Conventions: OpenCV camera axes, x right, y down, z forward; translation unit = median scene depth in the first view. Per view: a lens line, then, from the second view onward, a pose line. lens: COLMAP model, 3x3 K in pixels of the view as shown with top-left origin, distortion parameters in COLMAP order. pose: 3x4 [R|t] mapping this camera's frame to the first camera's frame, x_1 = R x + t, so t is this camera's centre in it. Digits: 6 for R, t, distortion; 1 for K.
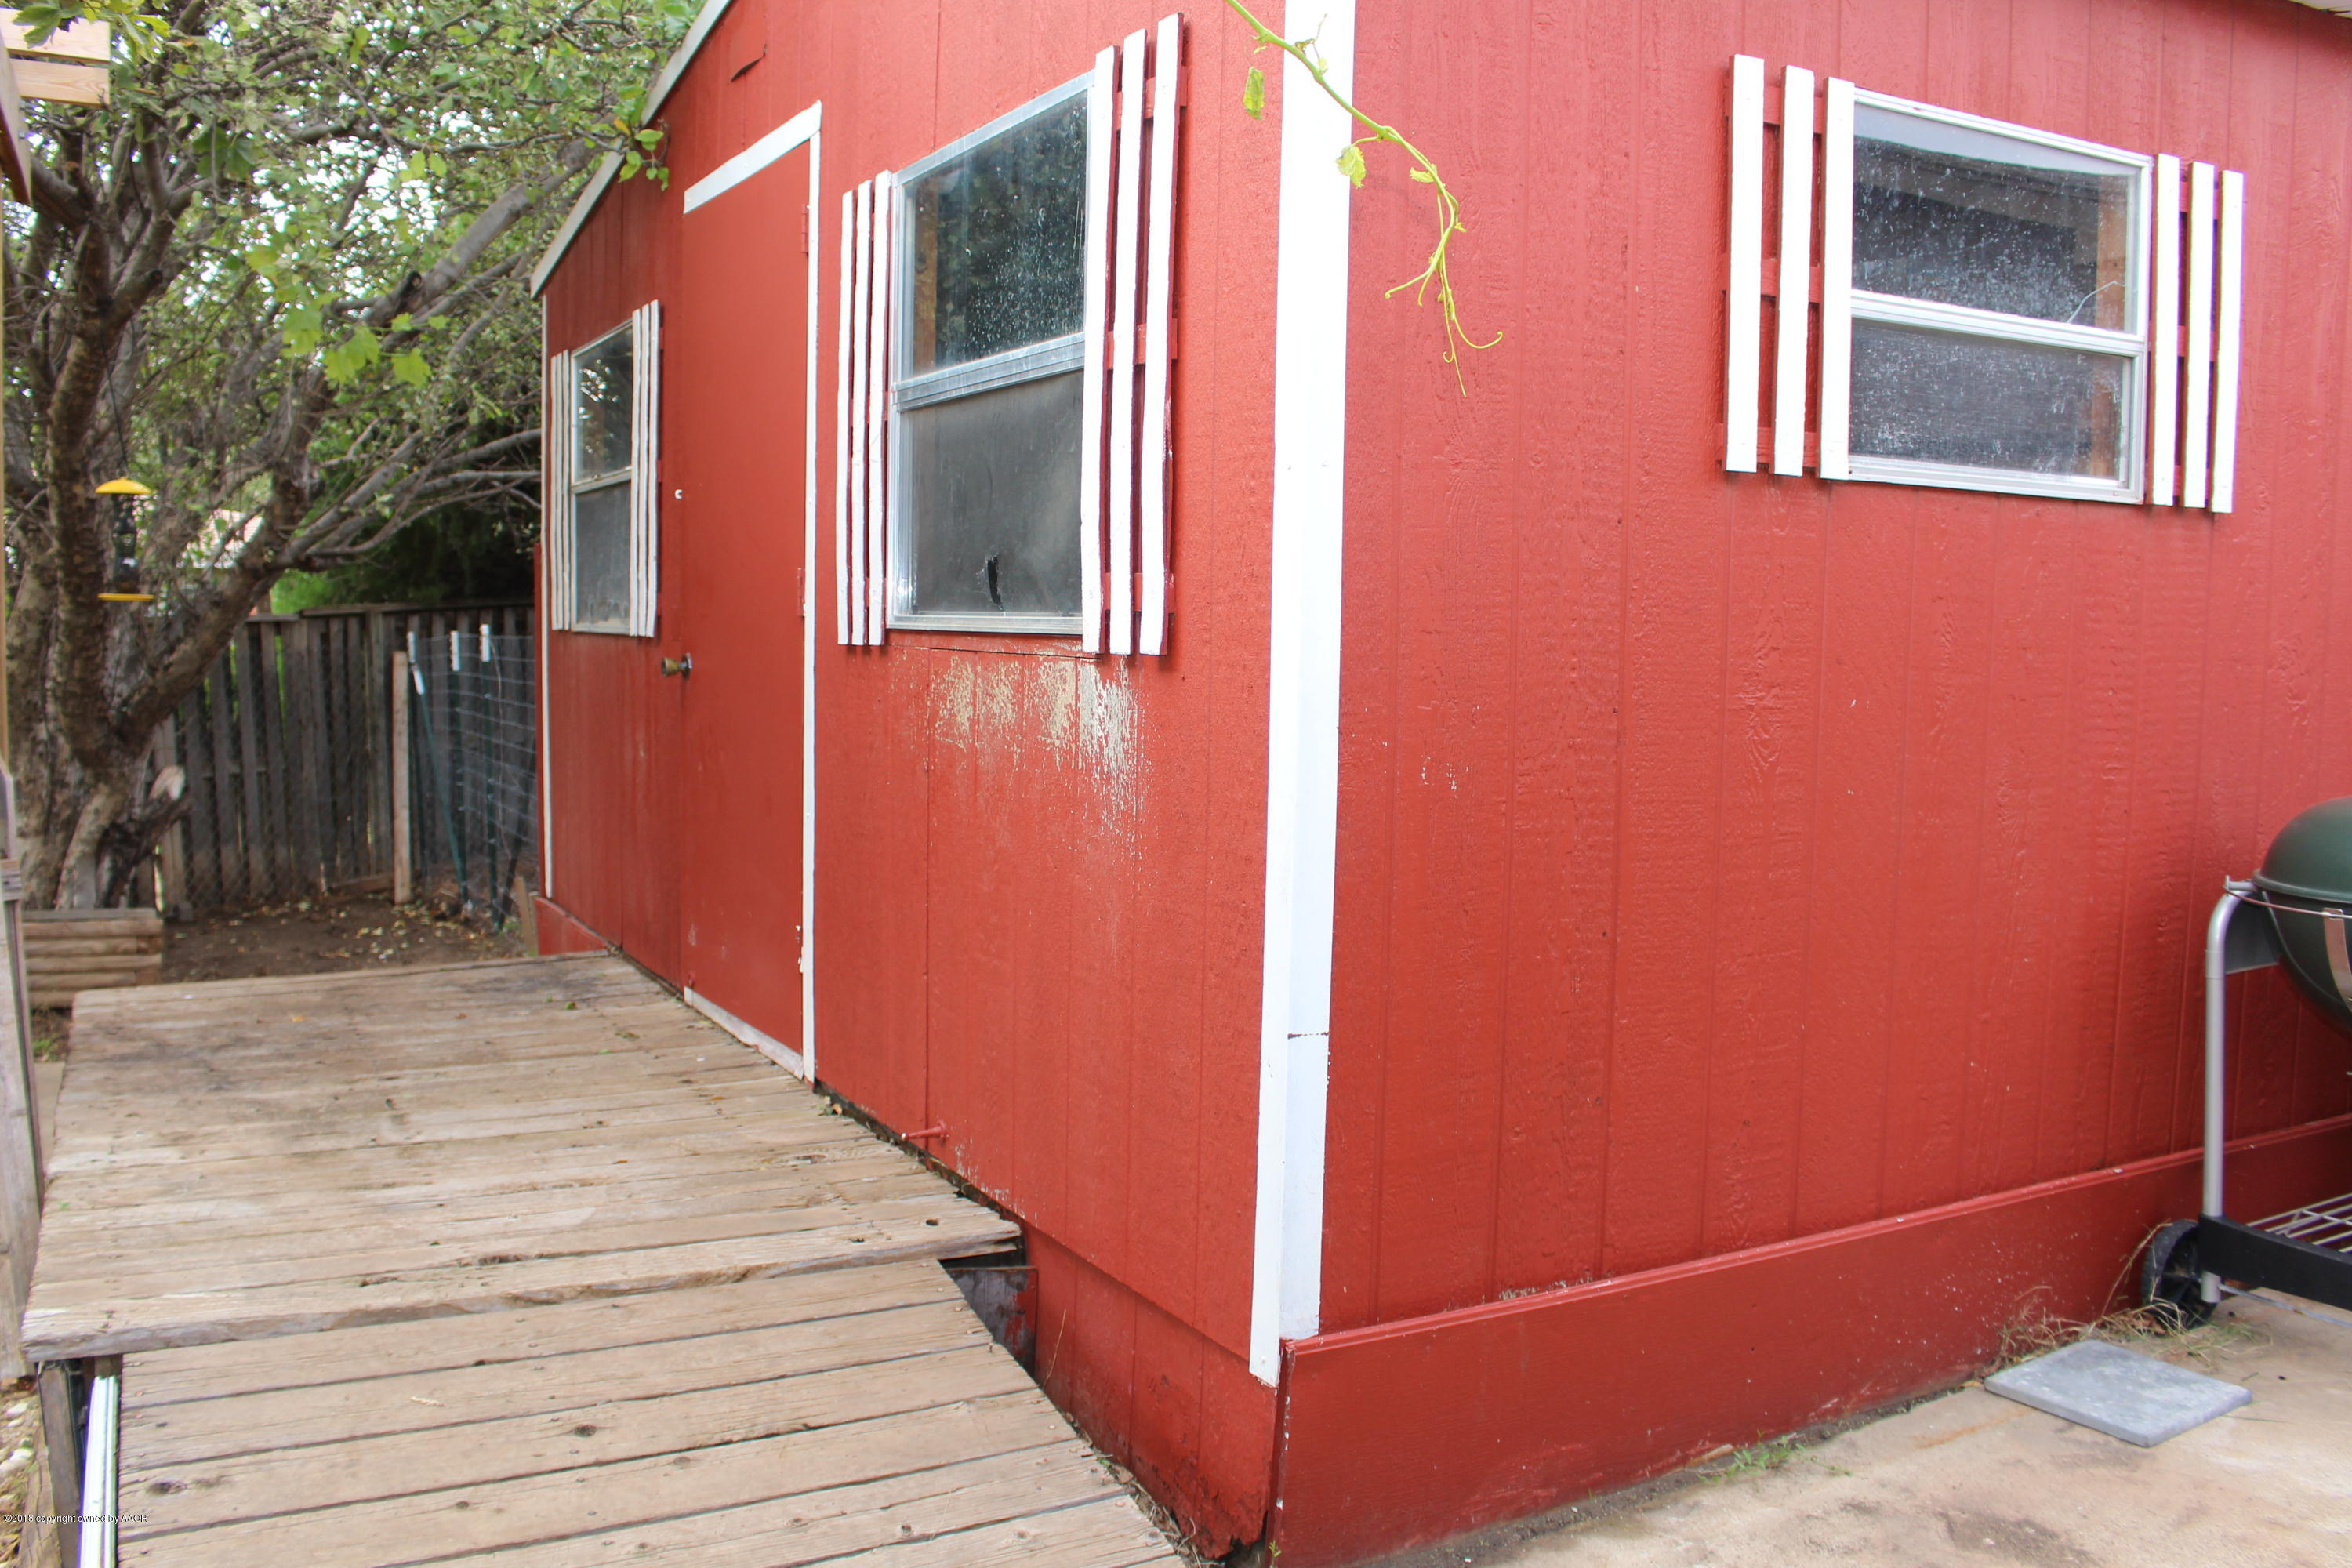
lens RADIAL K [[1964.1, 0, 1136.3], [0, 1964.1, 783.6], [0, 0, 1]] dist [-0.145755, 0.124964]
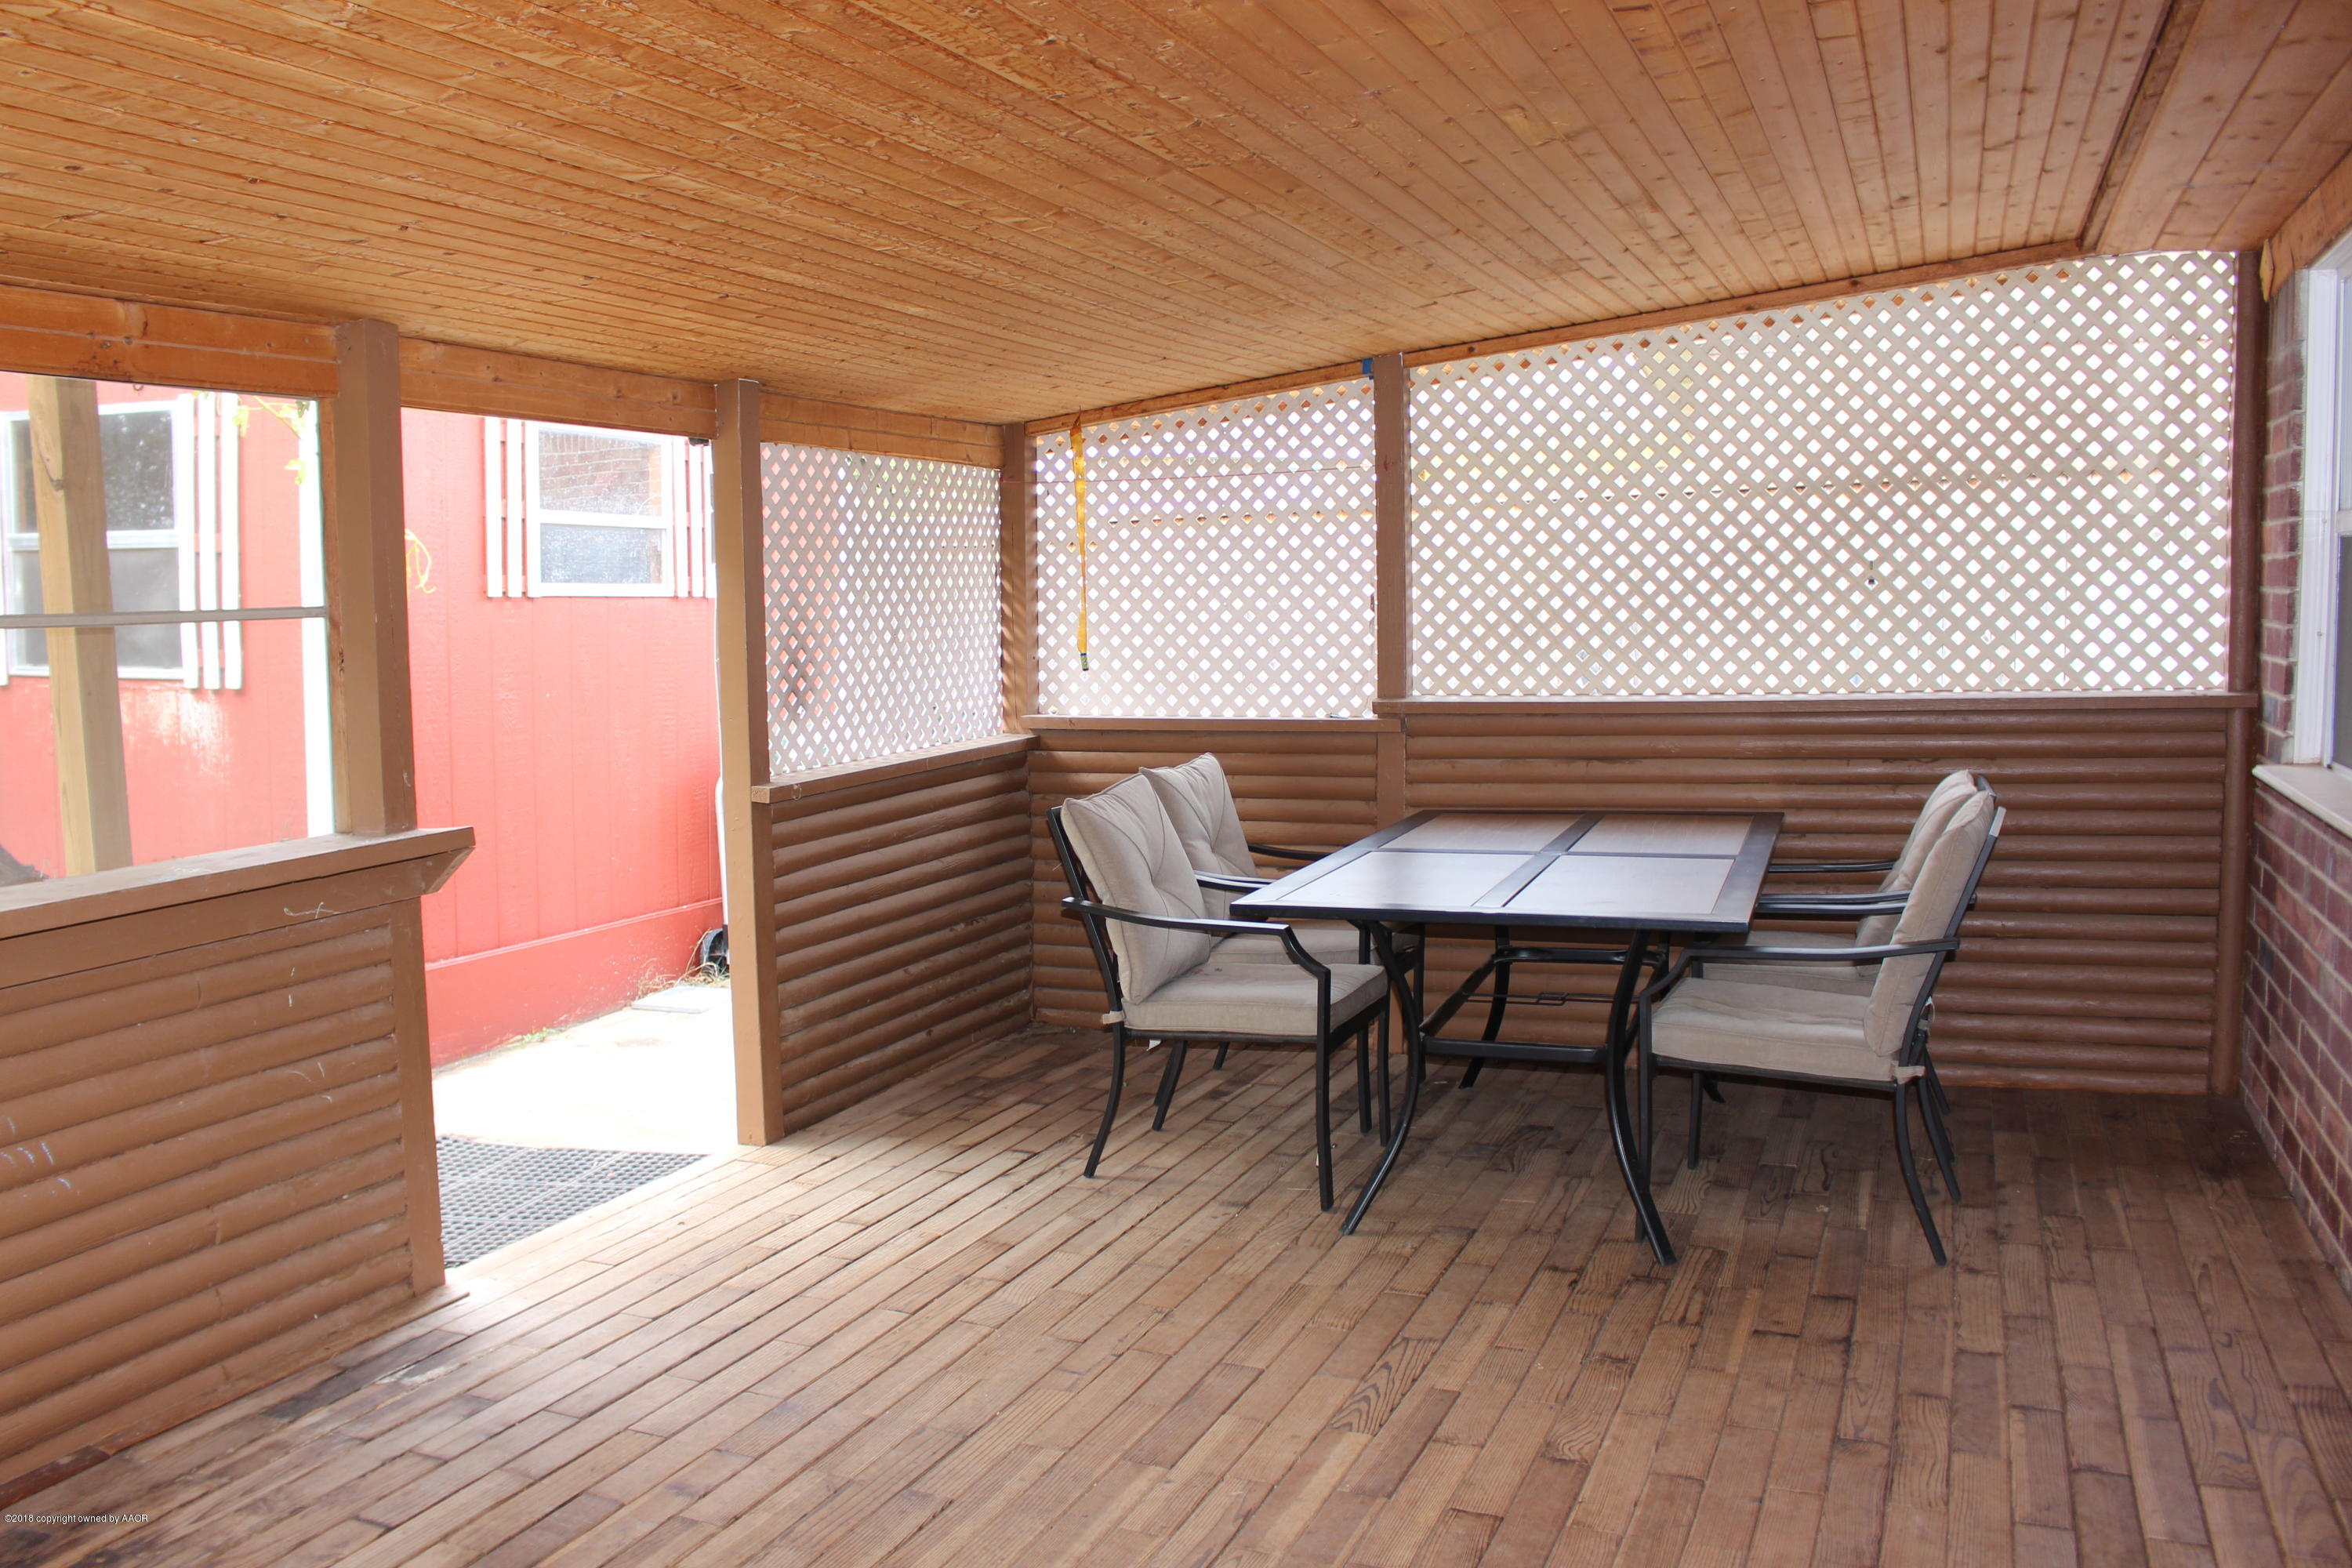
lens RADIAL K [[1964.1, 0, 1136.3], [0, 1964.1, 783.6], [0, 0, 1]] dist [-0.145755, 0.124964]
pose [[0.787883, -0.065971, 0.612282, -0.450511], [0.059865, 0.997741, 0.030469, 0.030850], [-0.612909, 0.012649, 0.790053, -1.132458]]
